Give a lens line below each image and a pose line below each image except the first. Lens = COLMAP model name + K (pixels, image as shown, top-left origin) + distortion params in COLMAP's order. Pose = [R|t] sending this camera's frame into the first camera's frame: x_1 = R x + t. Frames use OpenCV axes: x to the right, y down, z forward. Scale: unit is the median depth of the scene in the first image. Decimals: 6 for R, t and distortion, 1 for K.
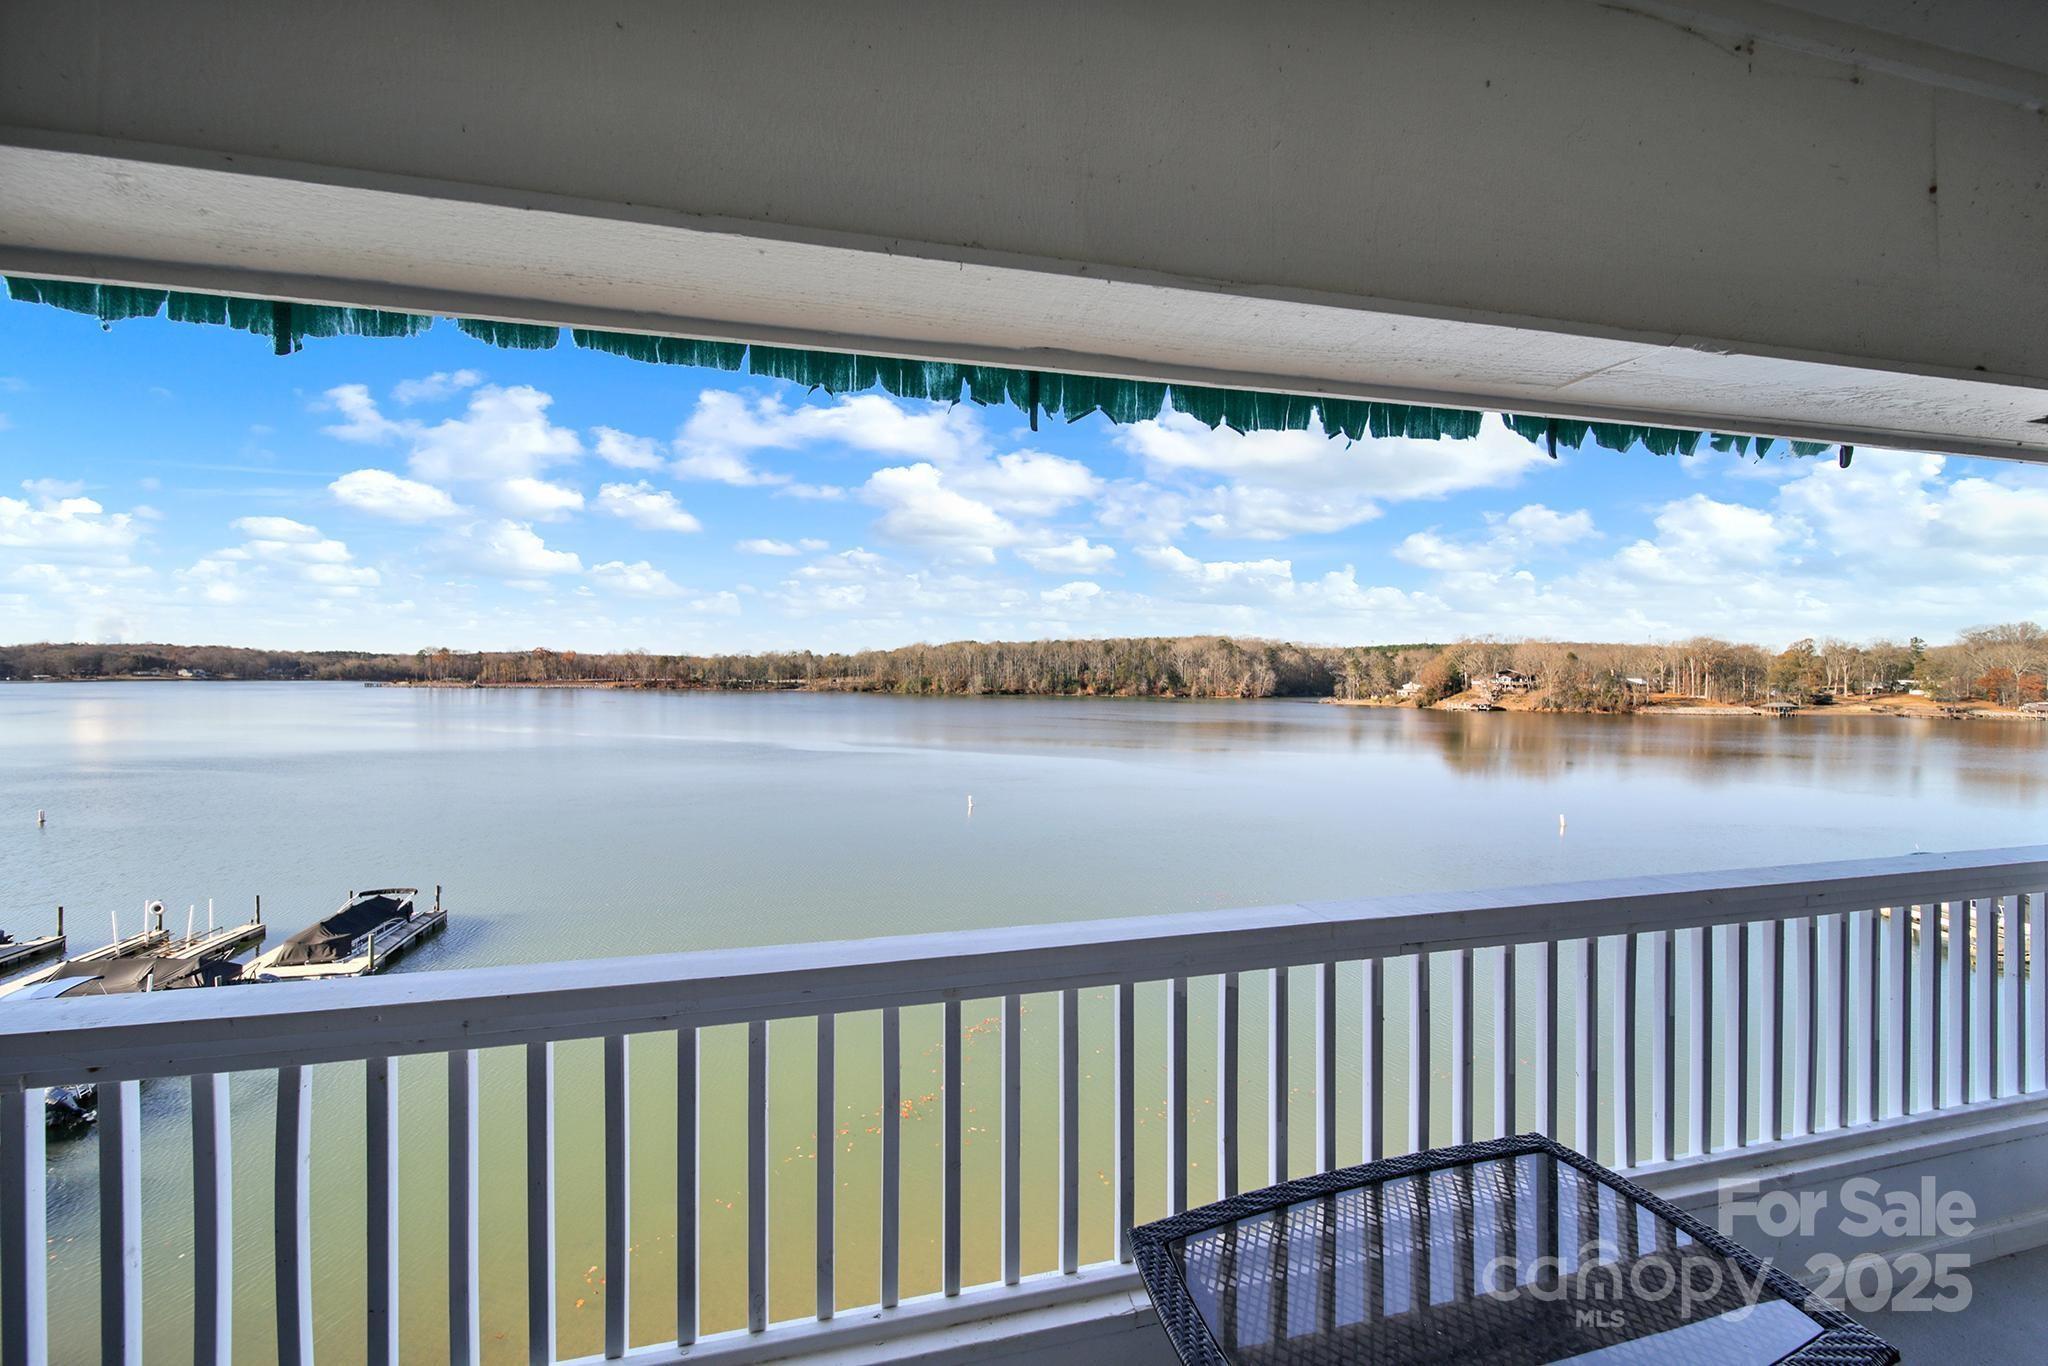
lens RADIAL K [[754.9, 0, 1017.6], [0, 754.9, 675.8], [0, 0, 1]] dist [-0.001767, -0.000464]
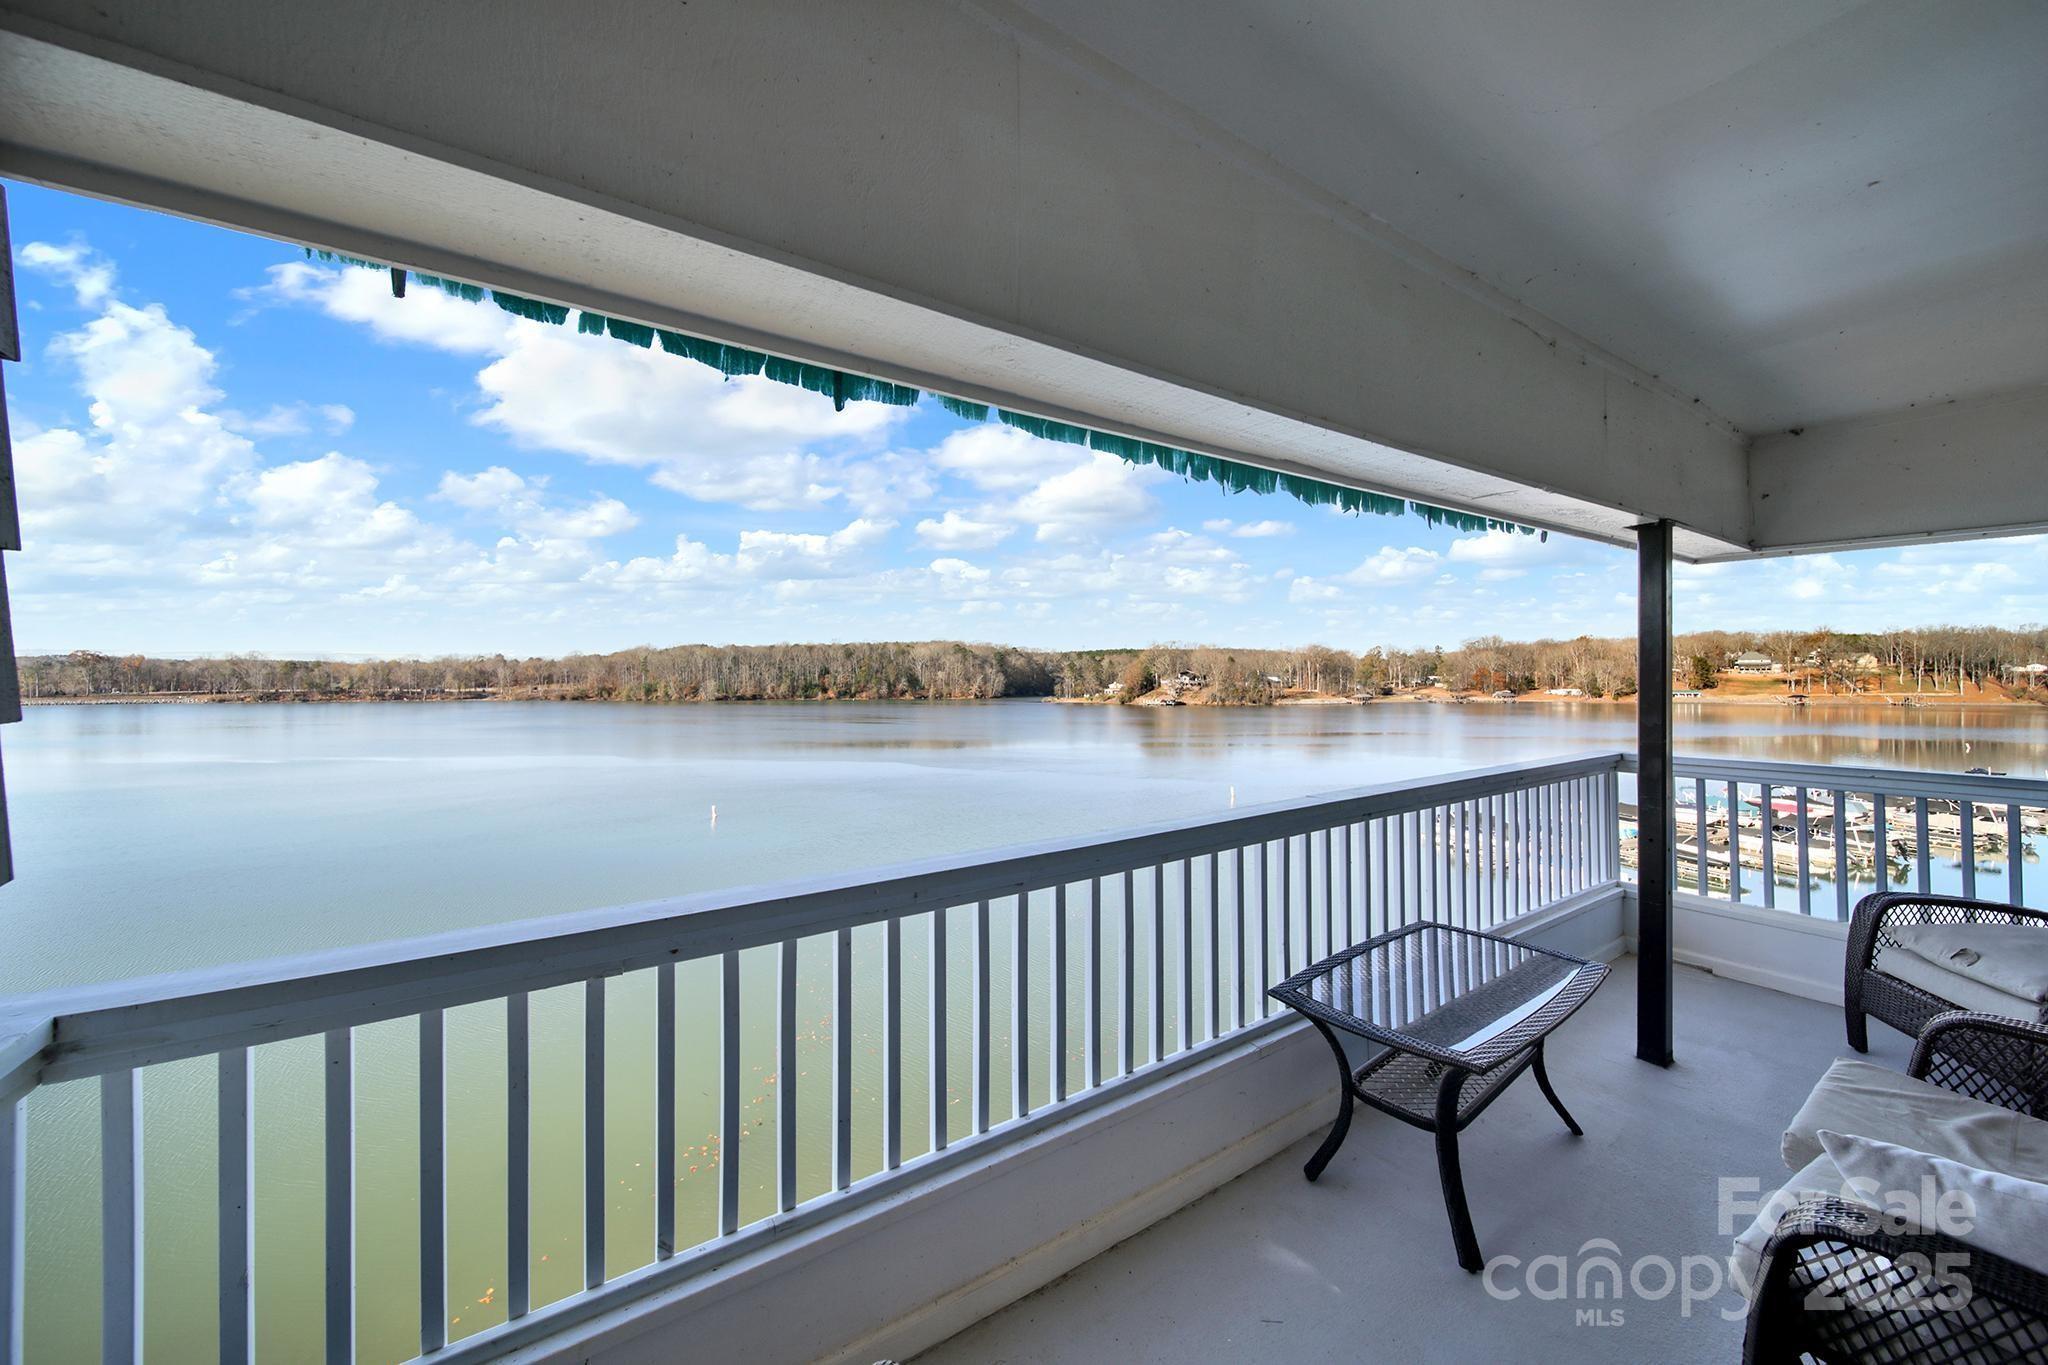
lens RADIAL K [[725.8, 0, 1022.0], [0, 725.8, 672.3], [0, 0, 1]] dist [-0.000993, -0.001967]
pose [[0.938173, -0.007597, 0.346084, -0.796133], [0.010848, 0.999913, -0.007459, 0.050662], [-0.345997, 0.010752, 0.938174, -0.261090]]
